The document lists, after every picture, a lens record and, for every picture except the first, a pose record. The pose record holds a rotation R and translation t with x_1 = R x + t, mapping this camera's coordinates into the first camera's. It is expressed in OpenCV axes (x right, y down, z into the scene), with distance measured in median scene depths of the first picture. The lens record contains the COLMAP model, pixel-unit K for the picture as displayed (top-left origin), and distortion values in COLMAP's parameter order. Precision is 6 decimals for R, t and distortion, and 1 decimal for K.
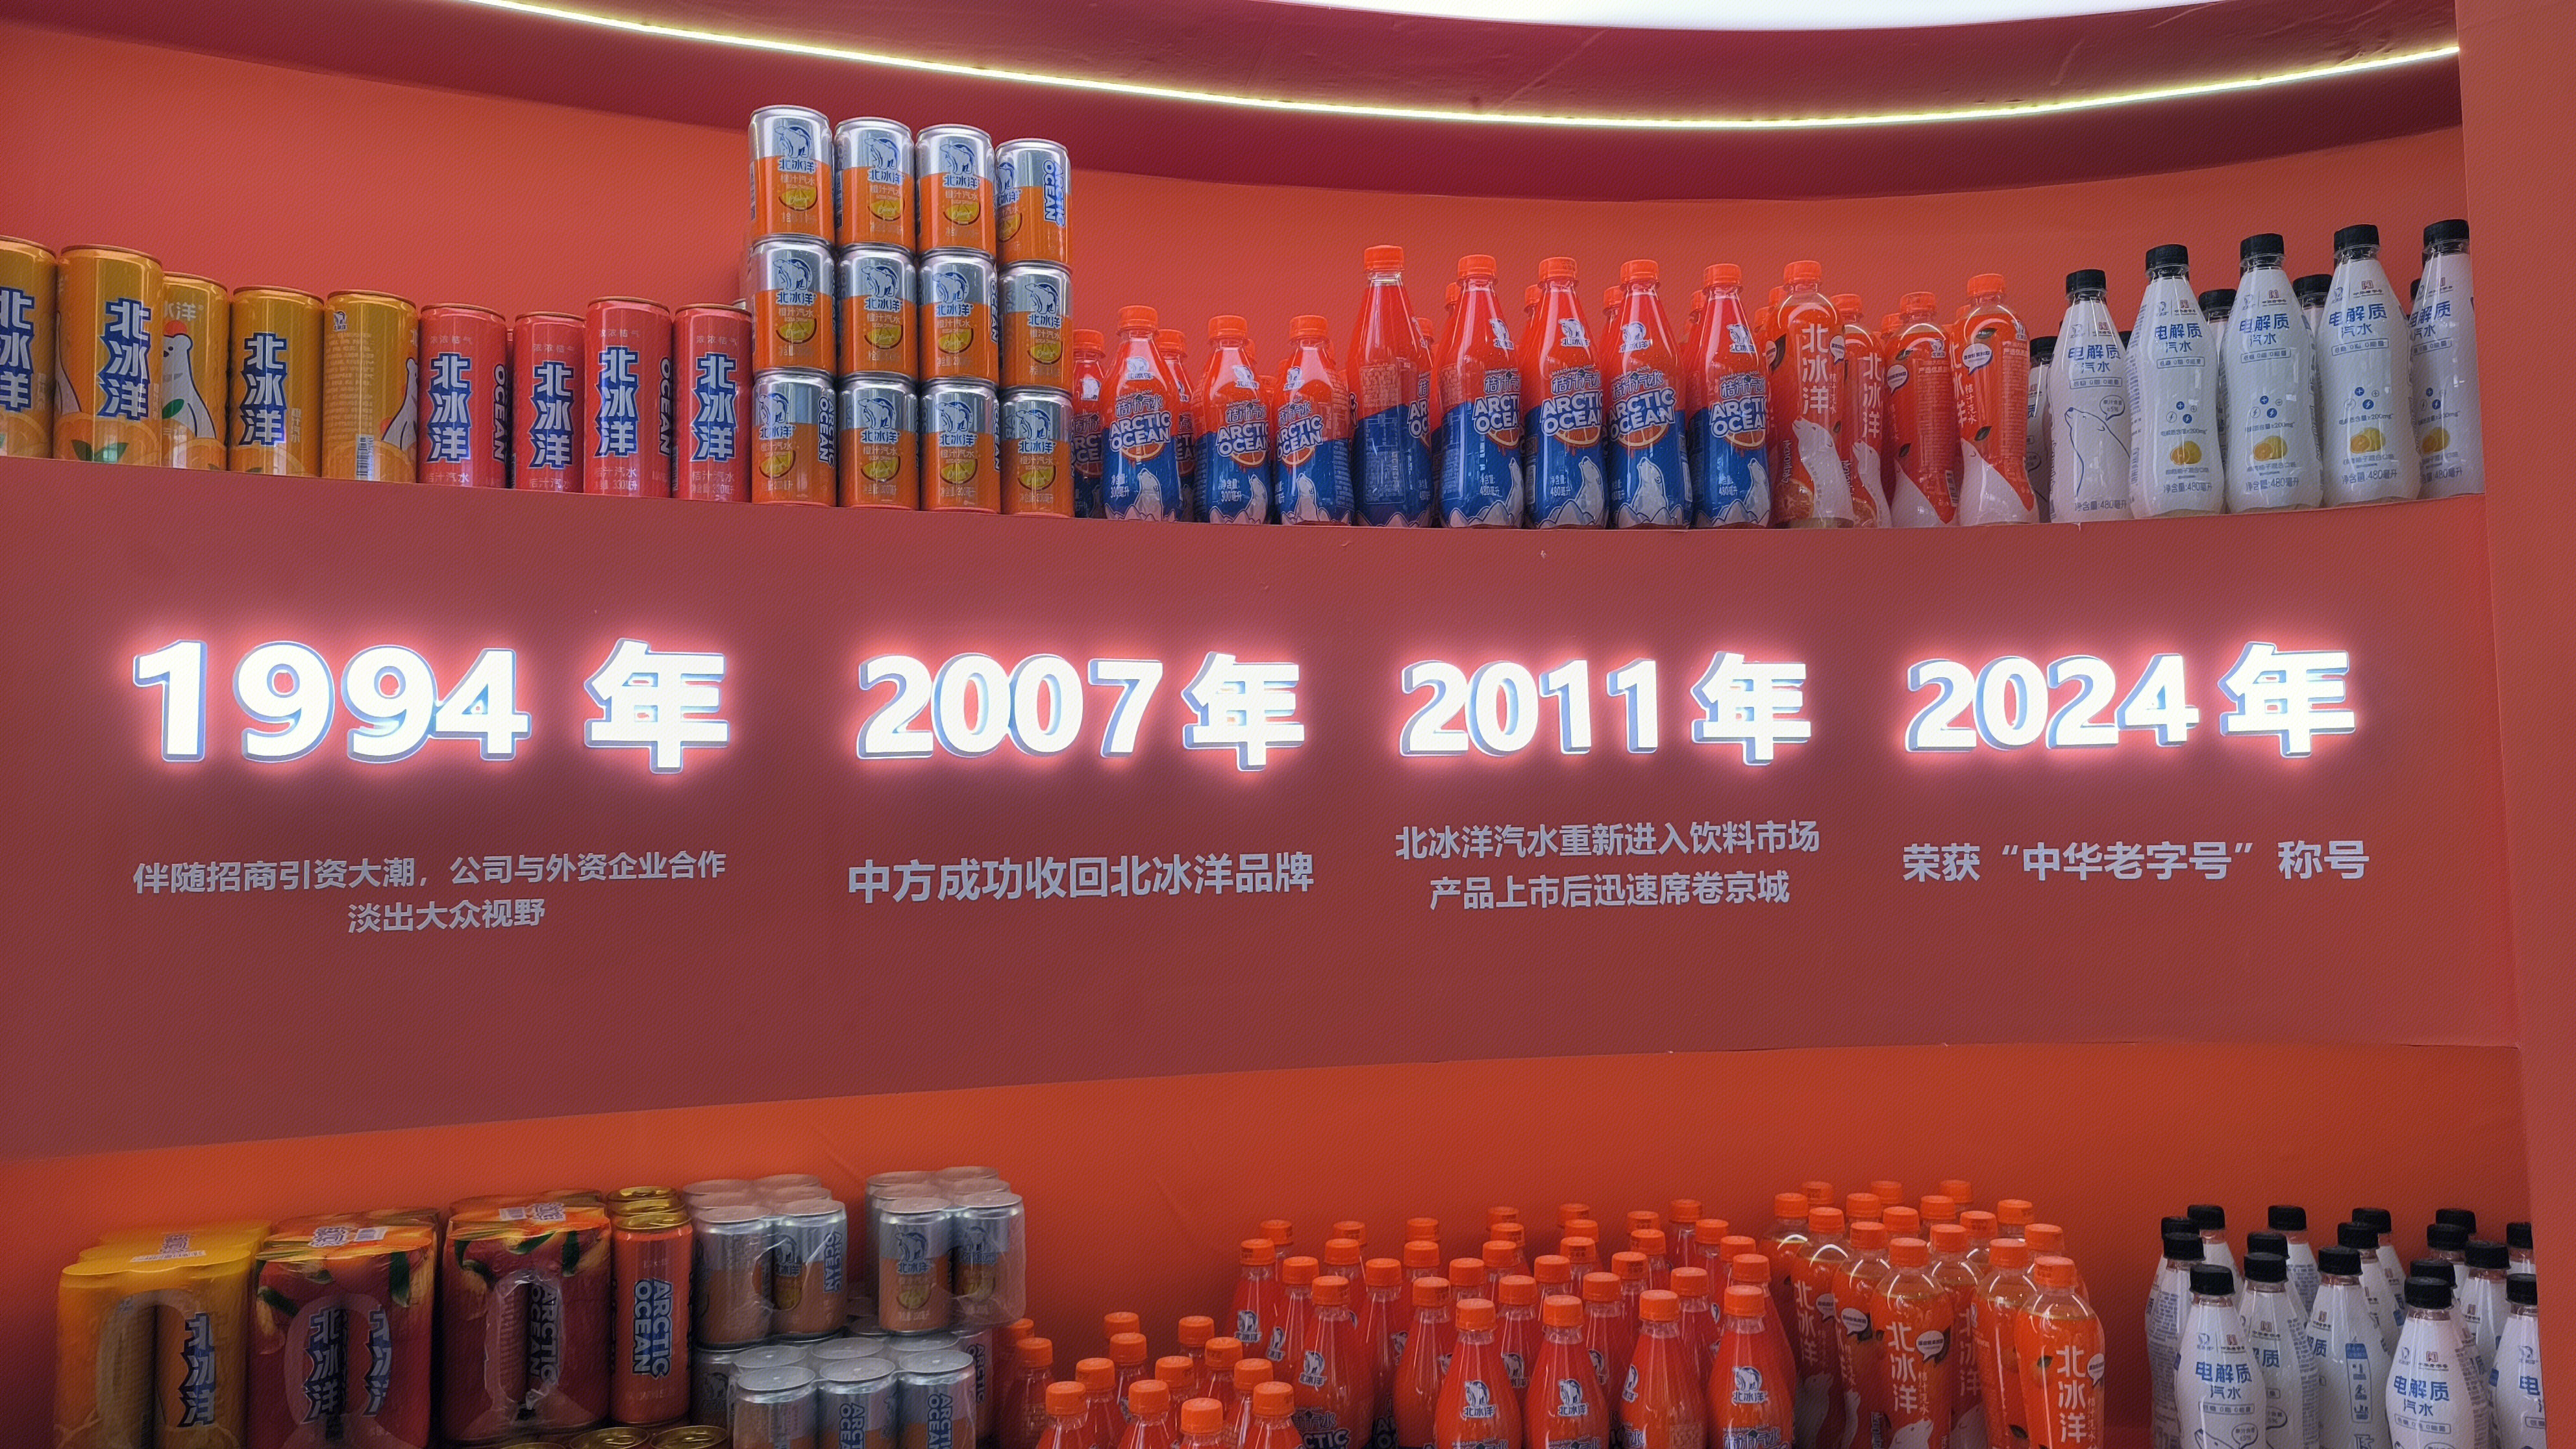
lens RADIAL K [[1871.2, 0, 1302.1], [0, 1871.2, 729.6], [0, 0, 1]] dist [0.027253, -0.014363]
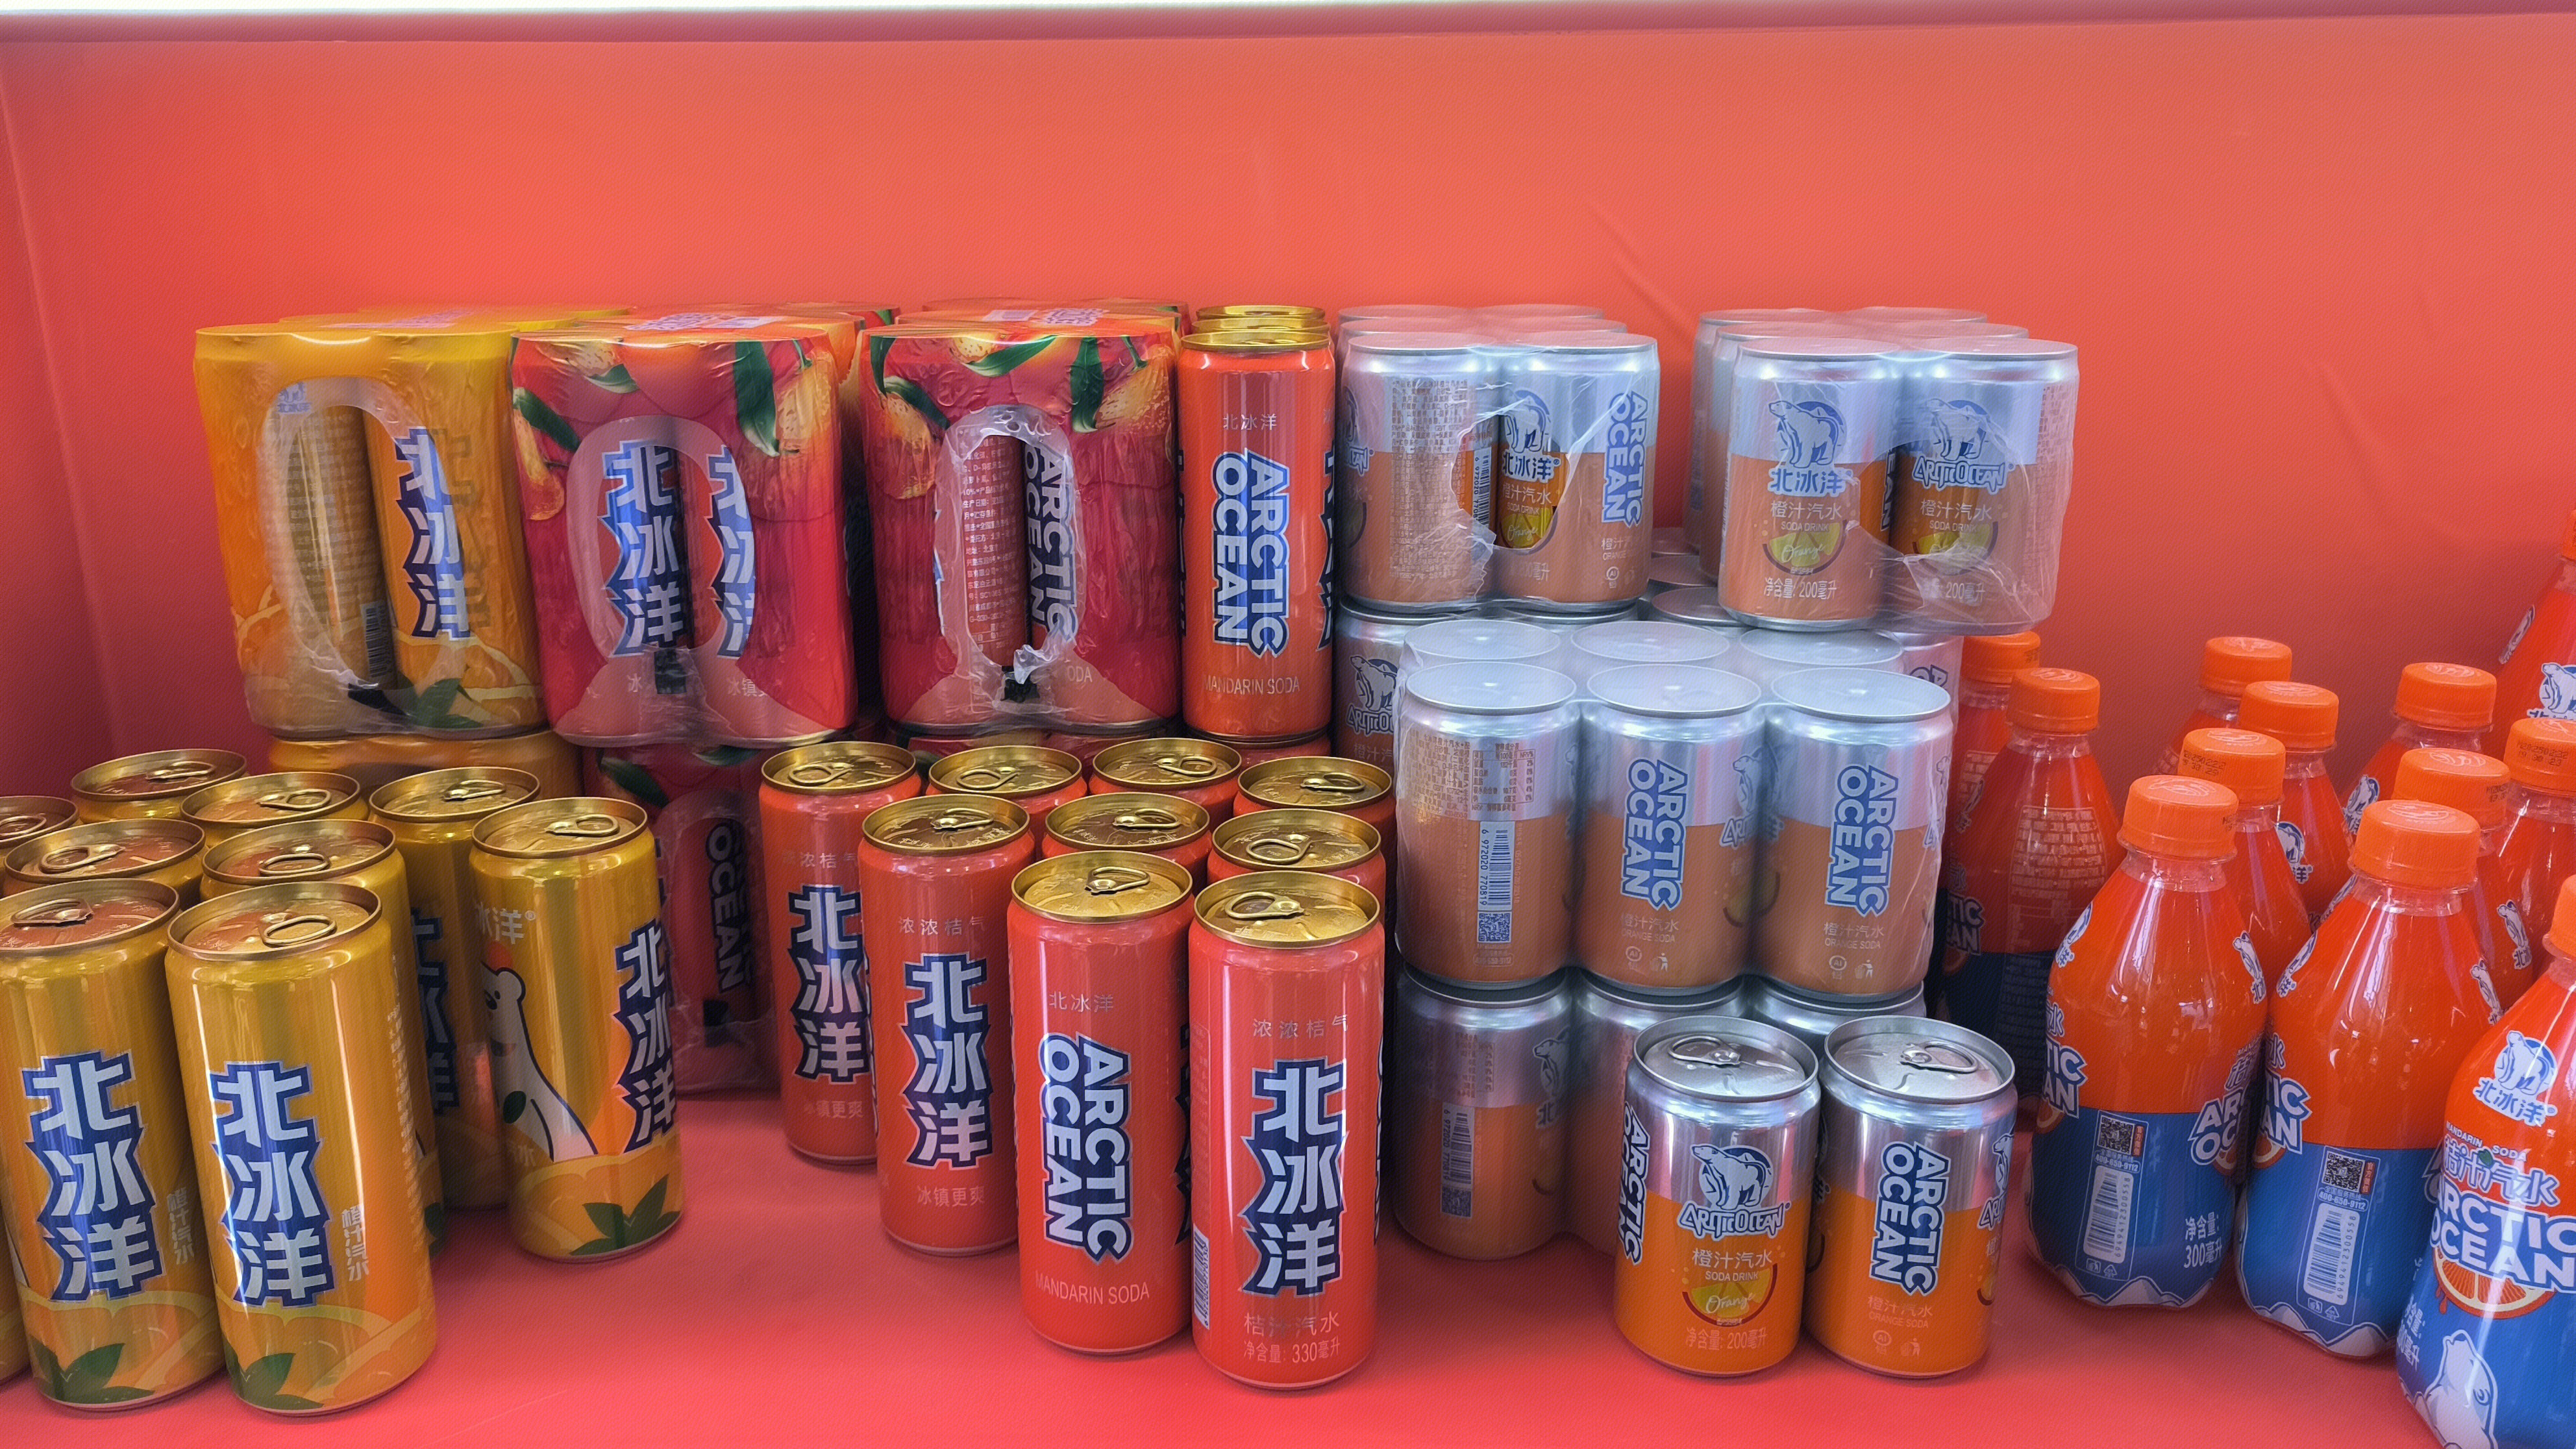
lens RADIAL K [[1871.2, 0, 1292.9], [0, 1871.2, 720.5], [0, 0, 1]] dist [0.027253, -0.014363]
pose [[0.915382, 0.123301, -0.383239, -0.148060], [0.012669, 0.942650, 0.333543, 0.199553], [0.402386, -0.310175, 0.861323, 0.581917]]
